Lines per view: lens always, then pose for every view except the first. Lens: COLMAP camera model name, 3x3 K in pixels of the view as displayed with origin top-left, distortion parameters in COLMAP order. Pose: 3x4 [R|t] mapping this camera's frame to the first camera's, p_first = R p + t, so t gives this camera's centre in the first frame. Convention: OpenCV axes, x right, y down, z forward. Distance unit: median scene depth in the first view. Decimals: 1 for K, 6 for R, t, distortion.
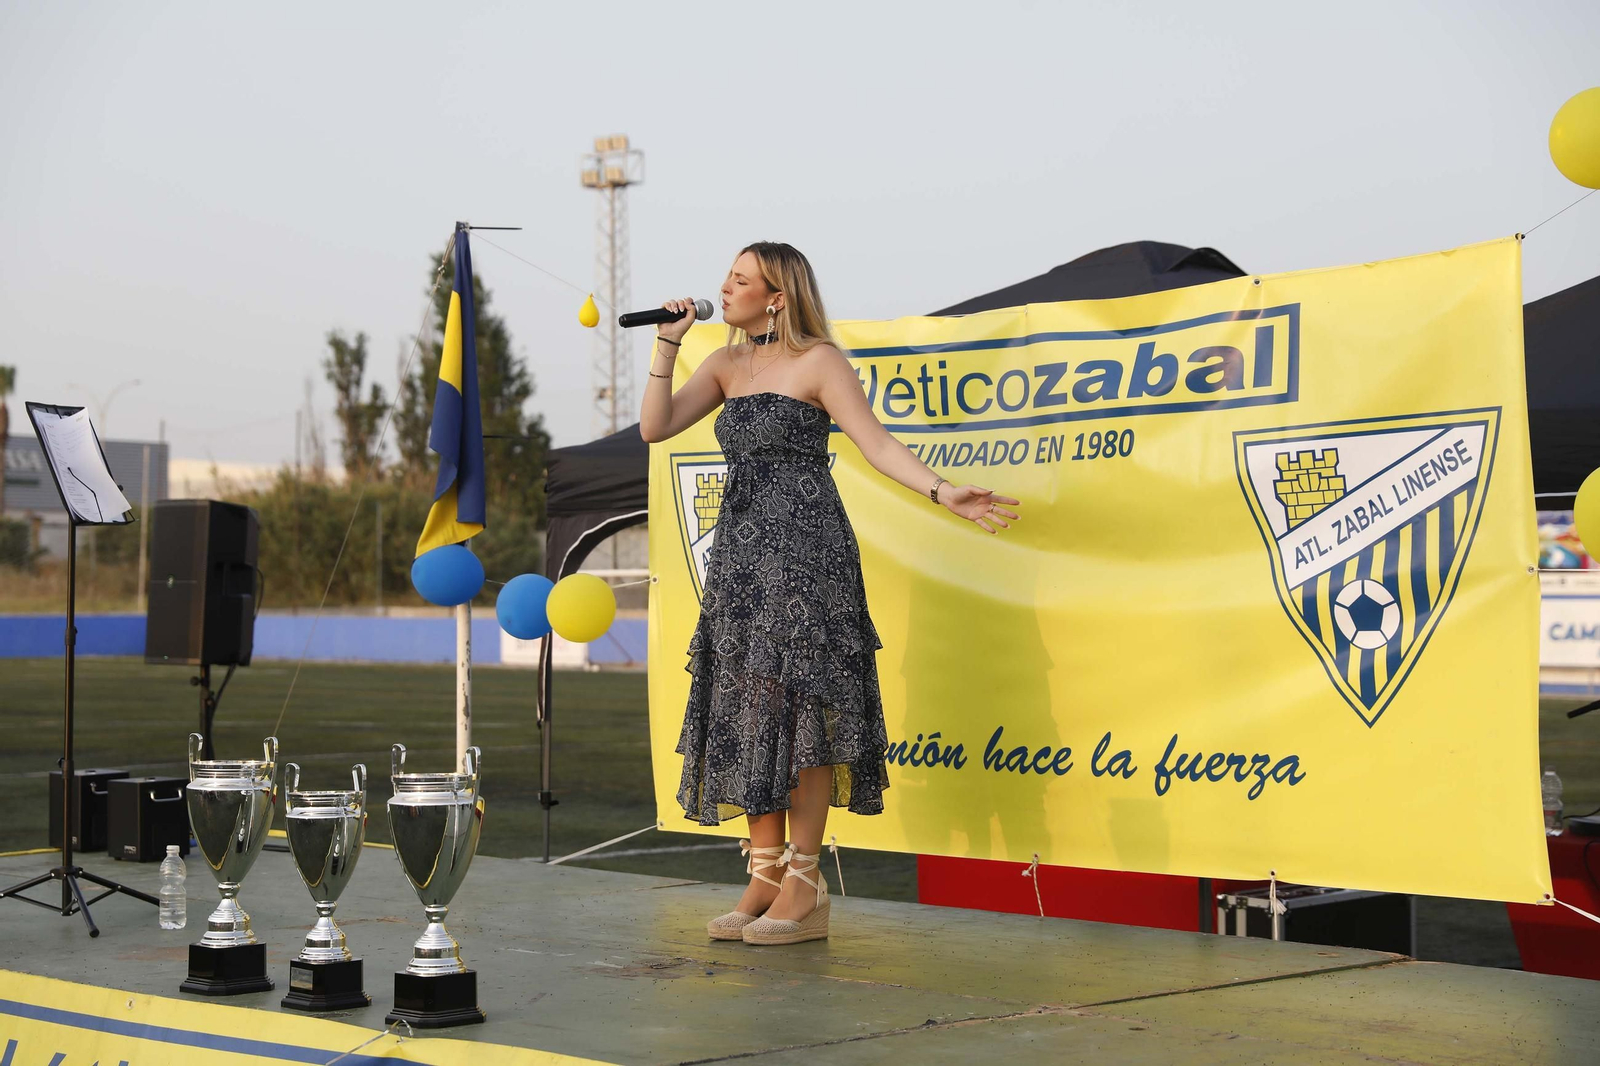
lens RADIAL K [[2983.6, 0, 776.4], [0, 2983.6, 529.9], [0, 0, 1]] dist [0.227028, 0.077385]
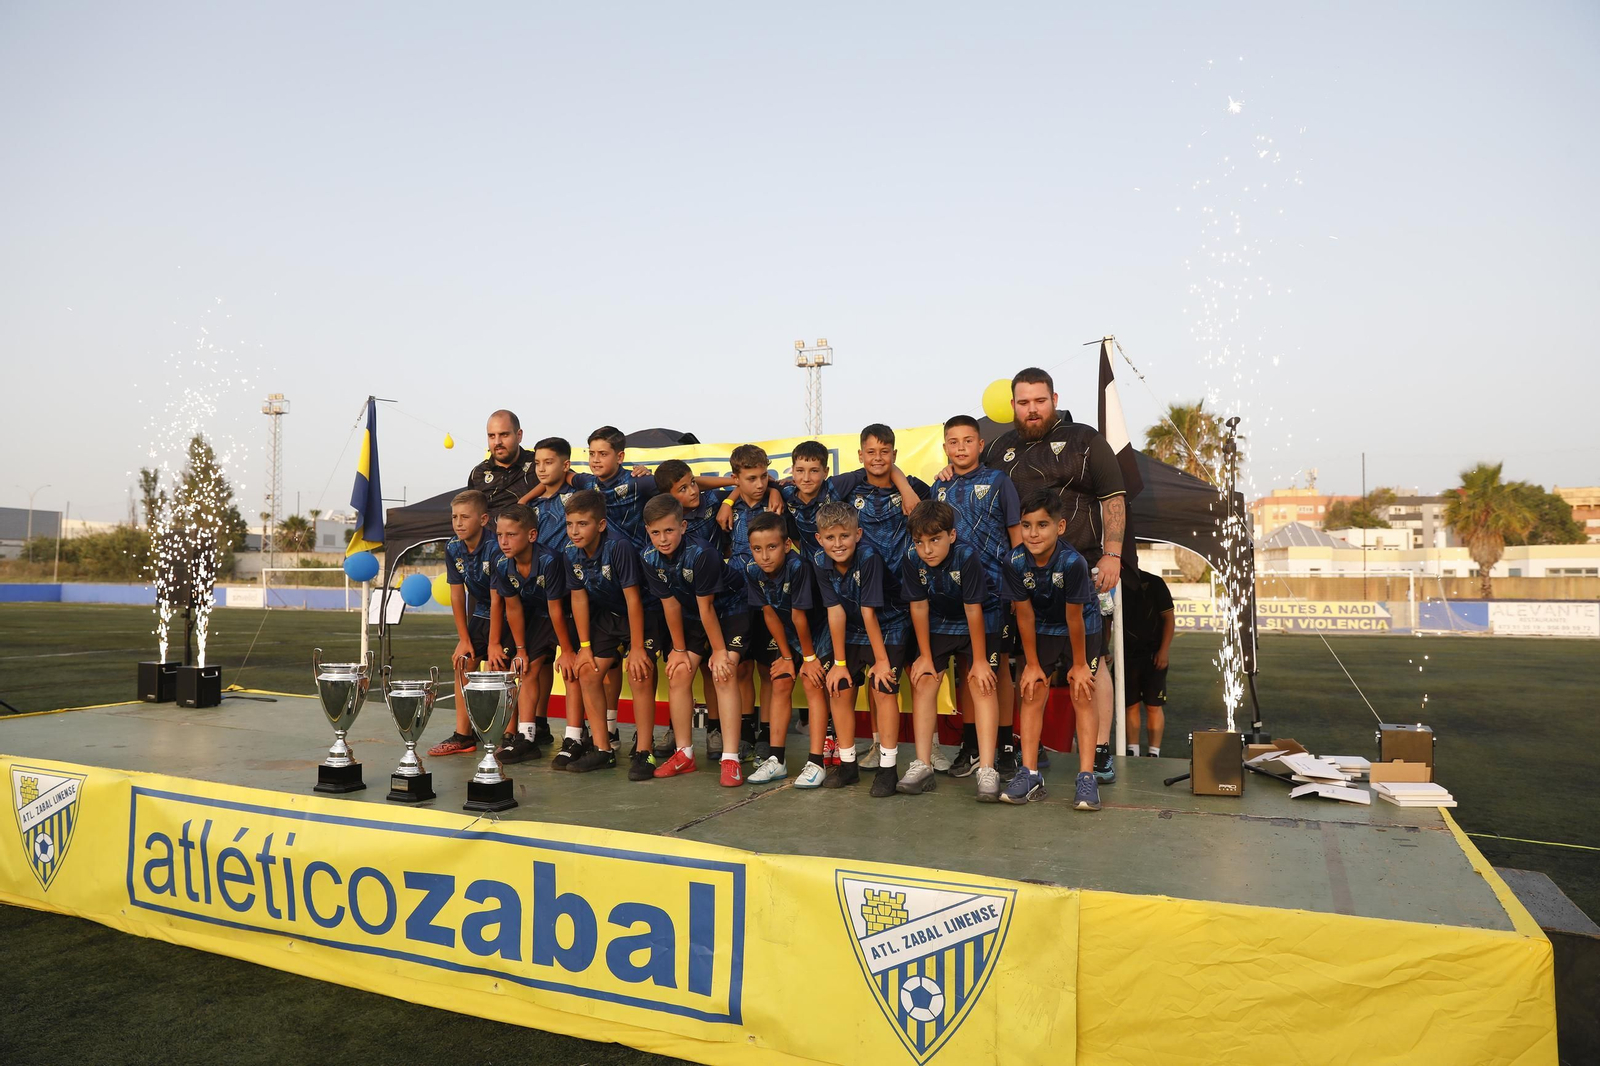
lens RADIAL K [[1092.3, 0, 797.2], [0, 1092.3, 534.1], [0, 0, 1]] dist [-0.112416, 0.082294]
pose [[0.915234, 0.027539, 0.401981, -0.167845], [-0.018338, 0.999475, -0.026720, 0.009560], [-0.402506, 0.017083, 0.915258, 0.259412]]
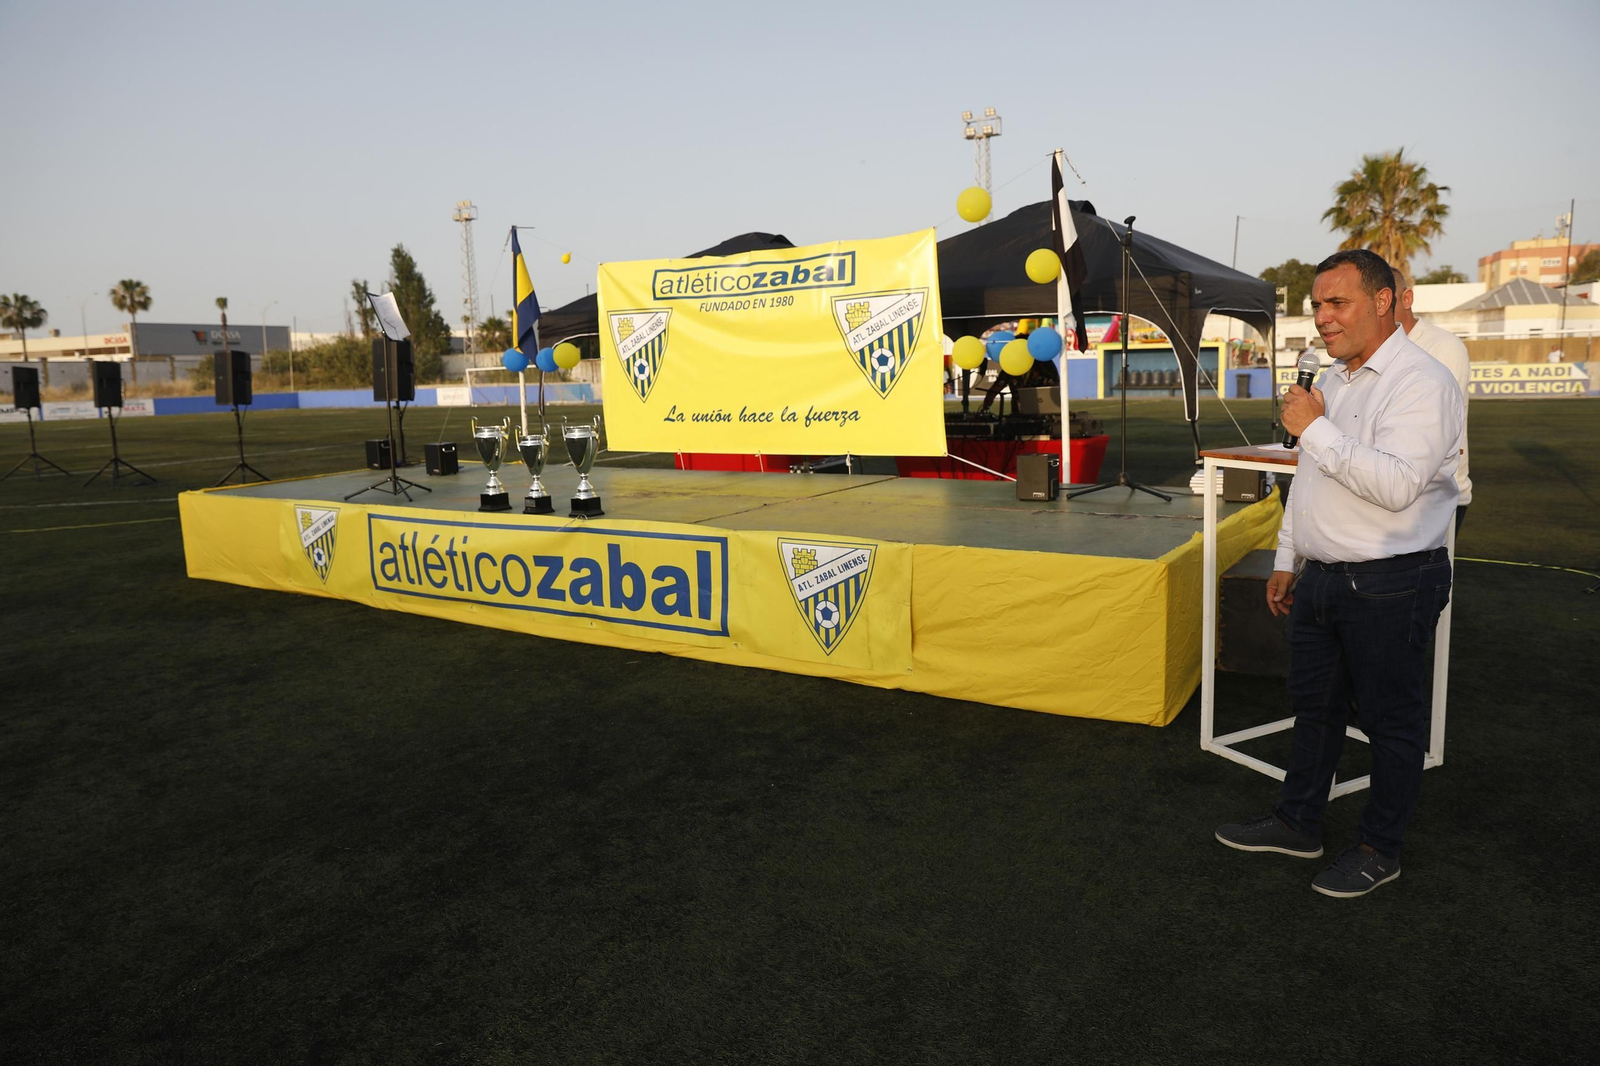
lens RADIAL K [[1086.8, 0, 791.5], [0, 1086.8, 533.0], [0, 0, 1]] dist [-0.111841, 0.086246]
pose [[0.971383, -0.063173, 0.228964, -0.127492], [0.023736, 0.984974, 0.171062, 0.010759], [-0.236330, -0.160732, 0.958287, -0.001608]]
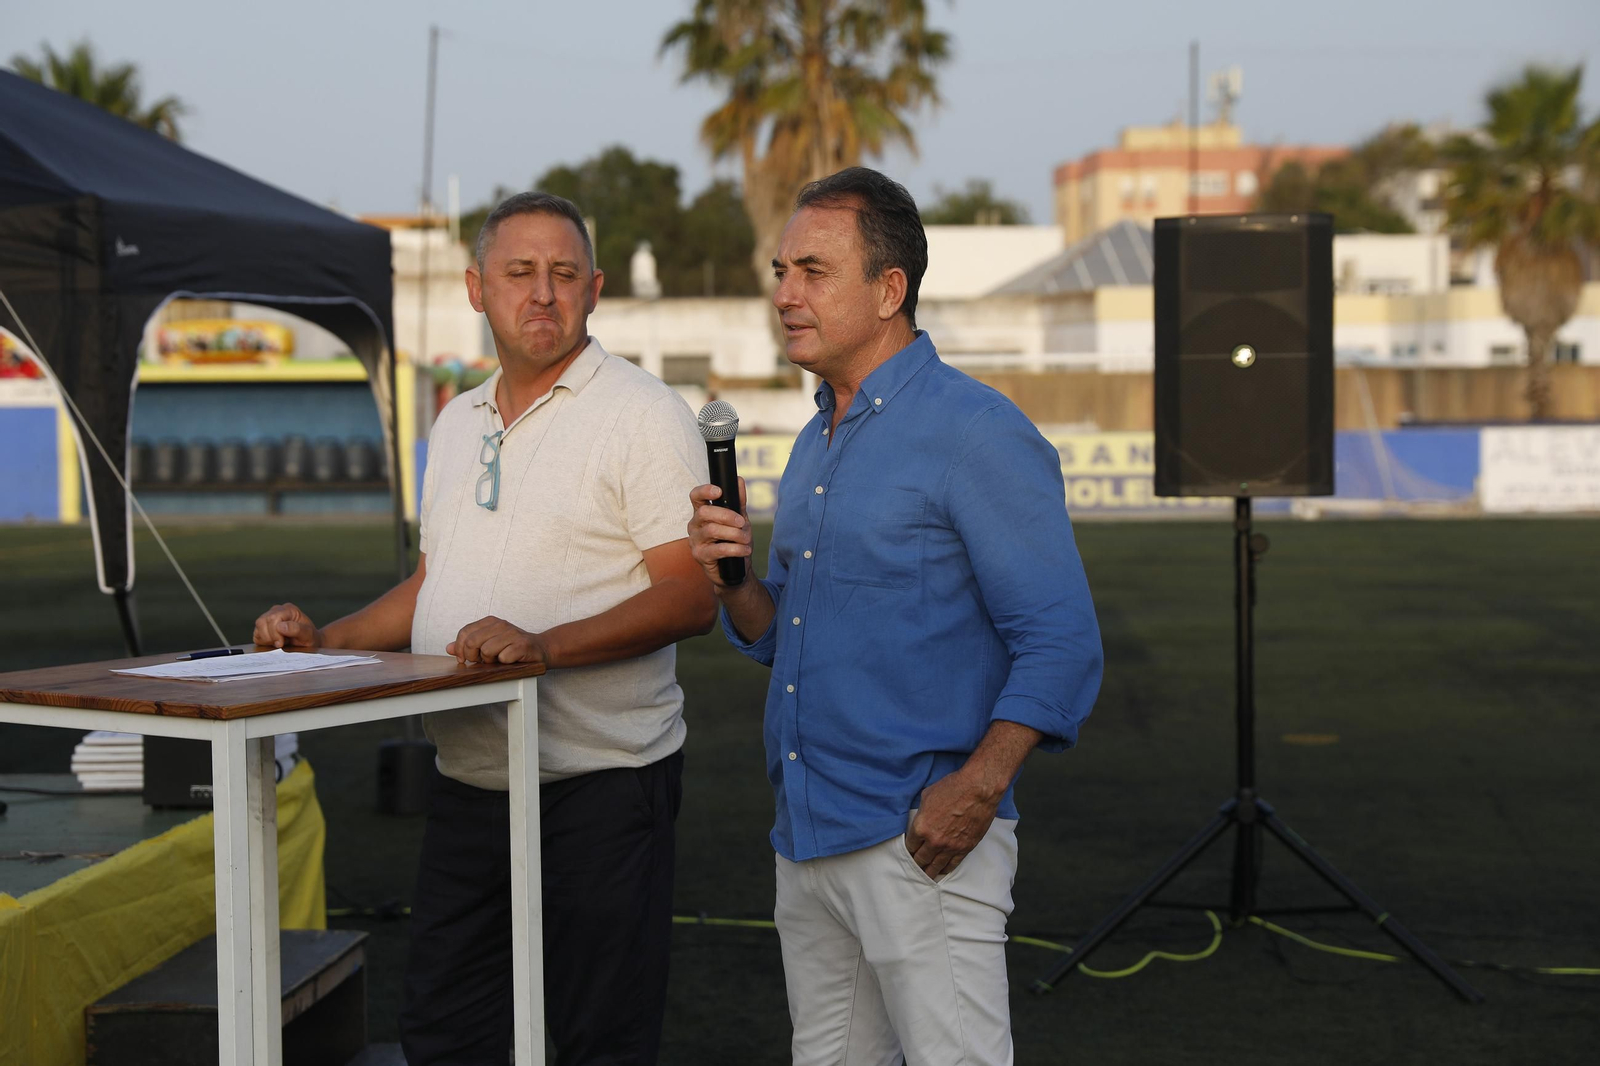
lens RADIAL K [[3188.0, 0, 793.9], [0, 3188.0, 473.4], [0, 0, 1]] dist [0.275018, 0.073138]
pose [[0.748632, -0.020137, 0.662680, -0.096874], [-0.006711, 0.999257, 0.037946, 0.002462], [-0.662952, -0.032854, 0.747941, -0.099410]]
